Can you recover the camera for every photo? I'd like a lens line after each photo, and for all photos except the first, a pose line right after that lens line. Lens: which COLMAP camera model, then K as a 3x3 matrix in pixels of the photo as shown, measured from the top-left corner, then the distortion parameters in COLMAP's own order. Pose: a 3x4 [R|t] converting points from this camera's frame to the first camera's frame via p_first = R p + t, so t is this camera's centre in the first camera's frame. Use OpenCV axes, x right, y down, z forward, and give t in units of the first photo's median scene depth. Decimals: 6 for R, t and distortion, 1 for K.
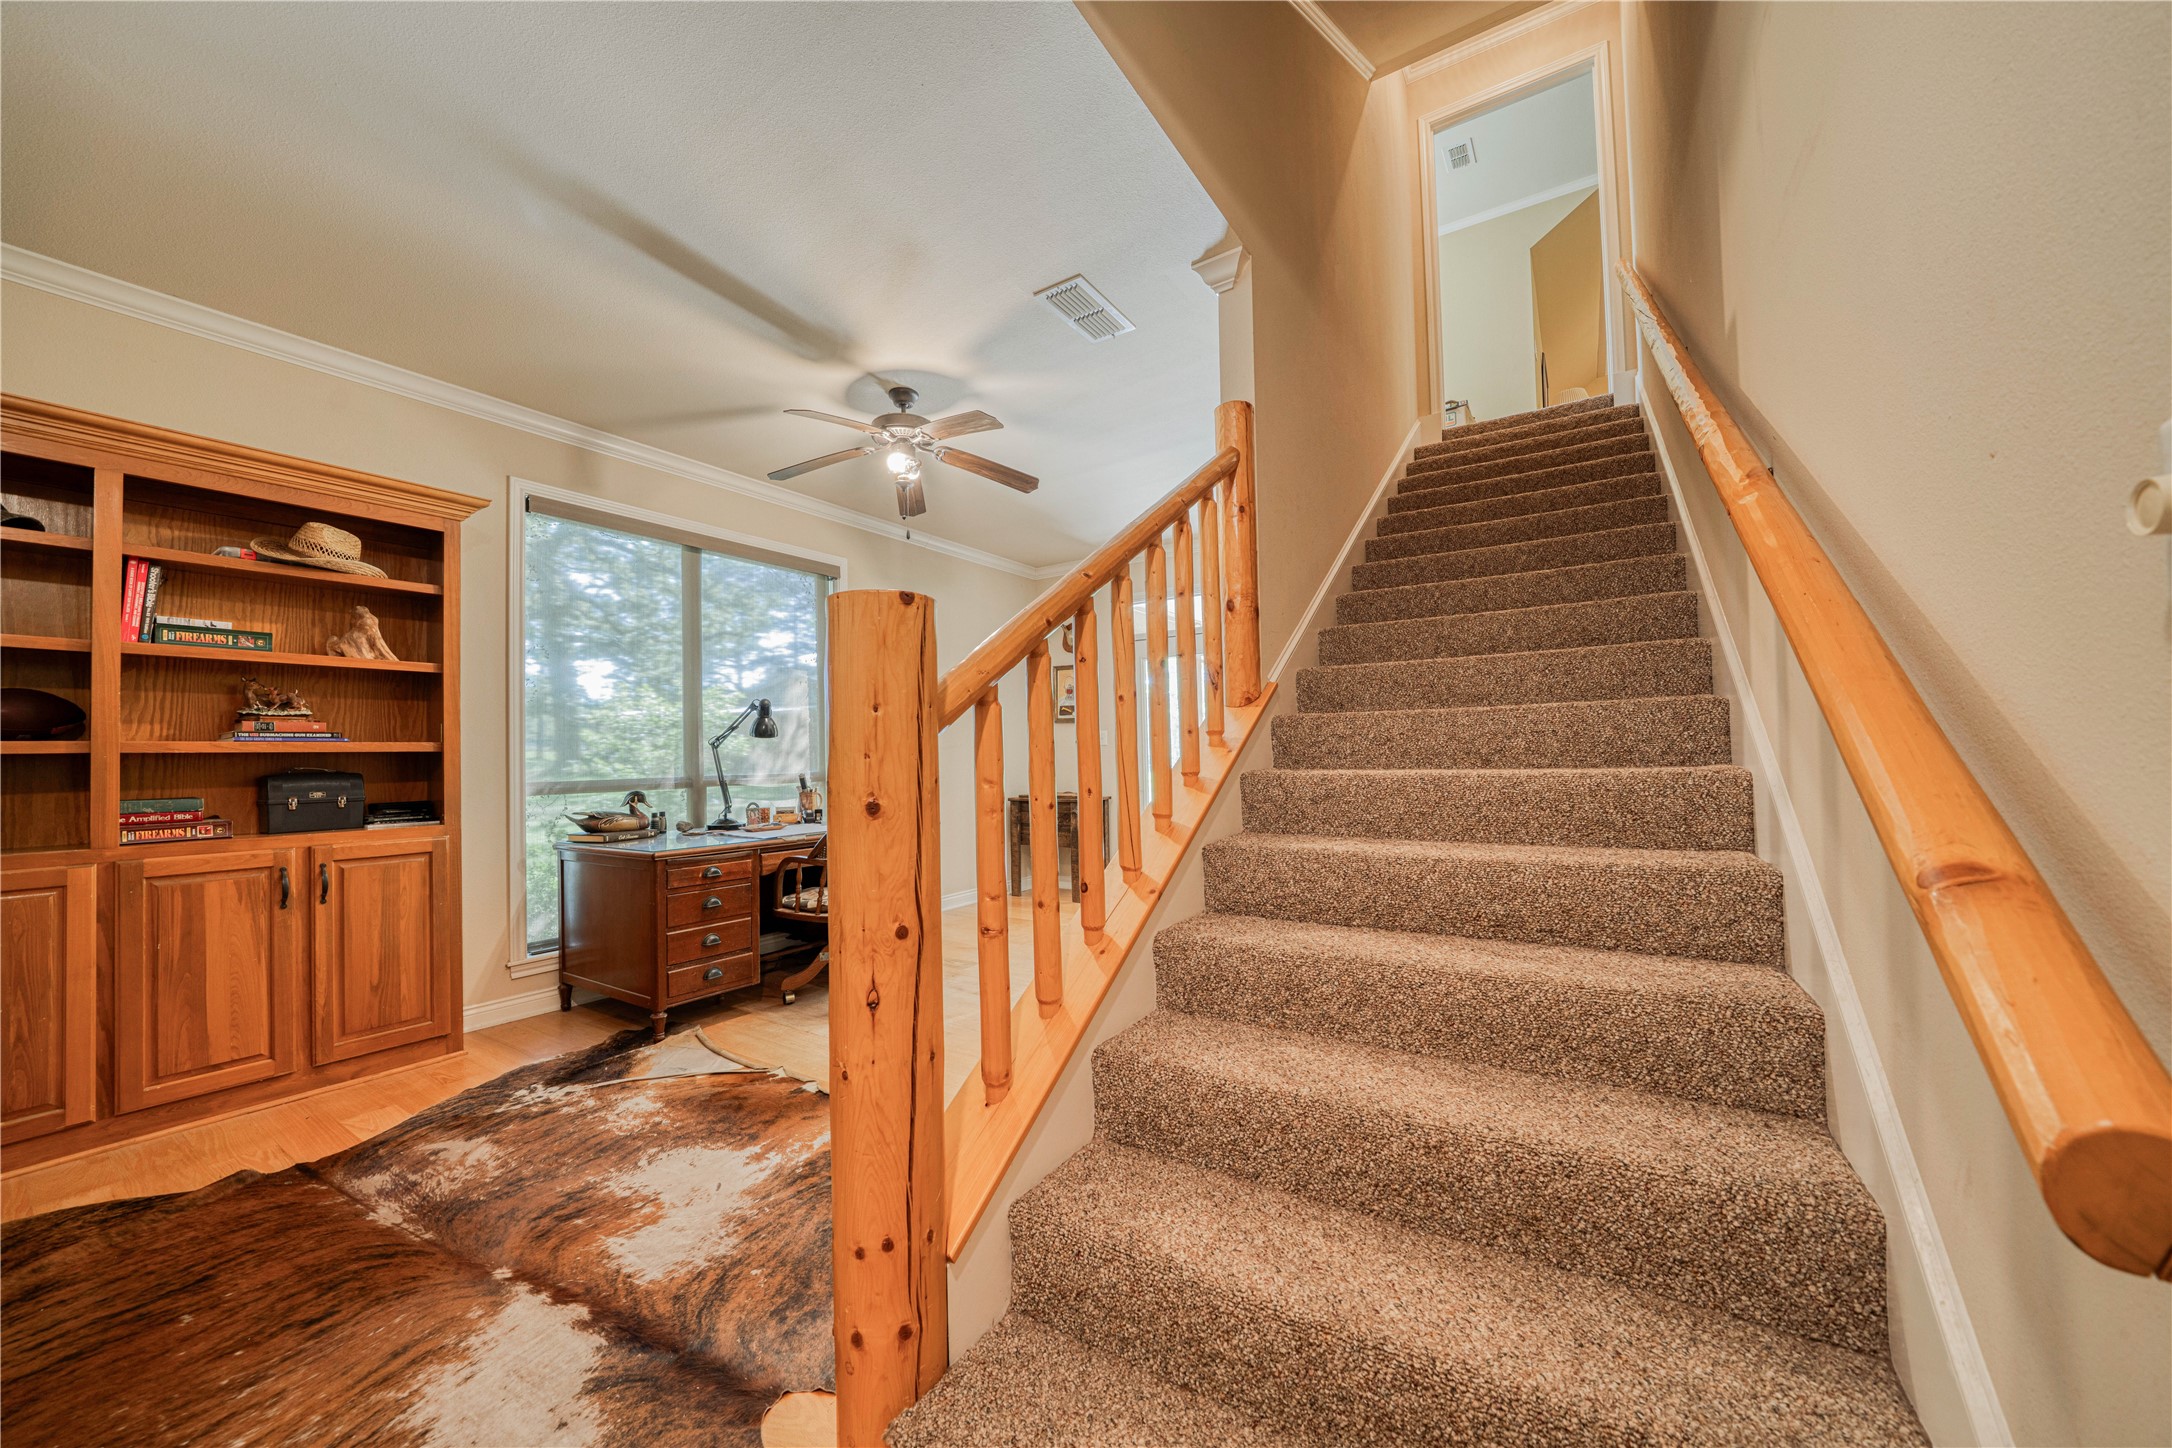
lens RADIAL K [[793.7, 0, 1075.2], [0, 793.7, 736.5], [0, 0, 1]] dist [-0.015299, 0.000200]
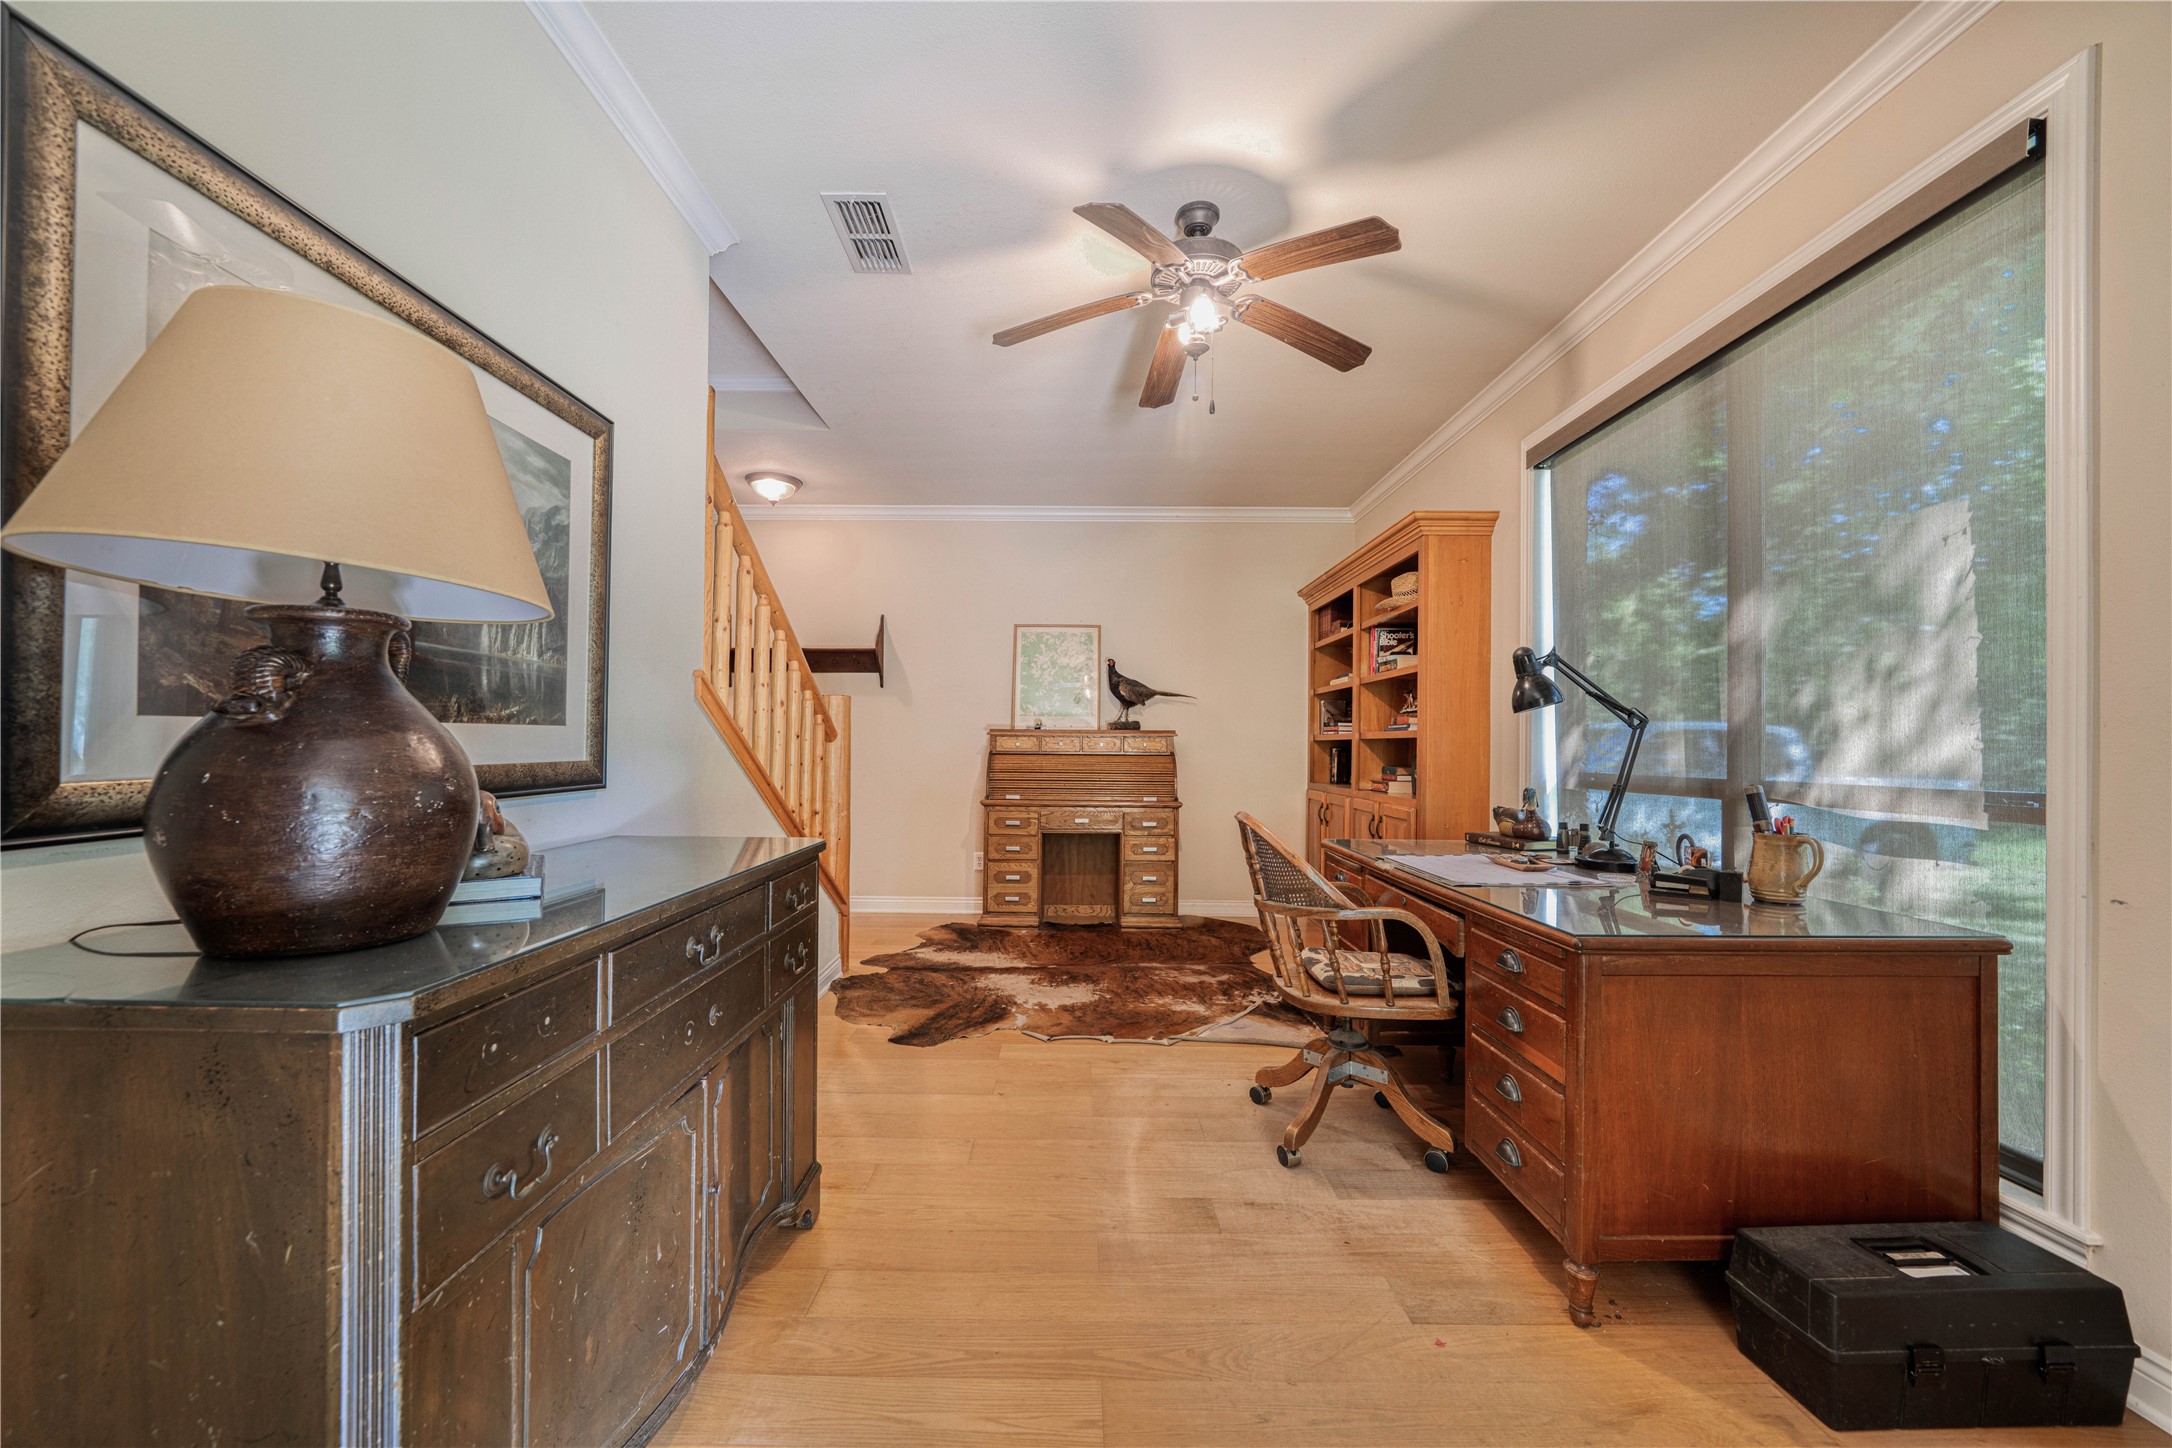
lens RADIAL K [[793.7, 0, 1068.0], [0, 793.7, 741.1], [0, 0, 1]] dist [-0.015299, 0.000200]
pose [[-0.845713, -0.000037, -0.533638, 0.365930], [0.016299, 0.999532, -0.025899, 0.062548], [0.533389, -0.030601, -0.845317, 2.304413]]
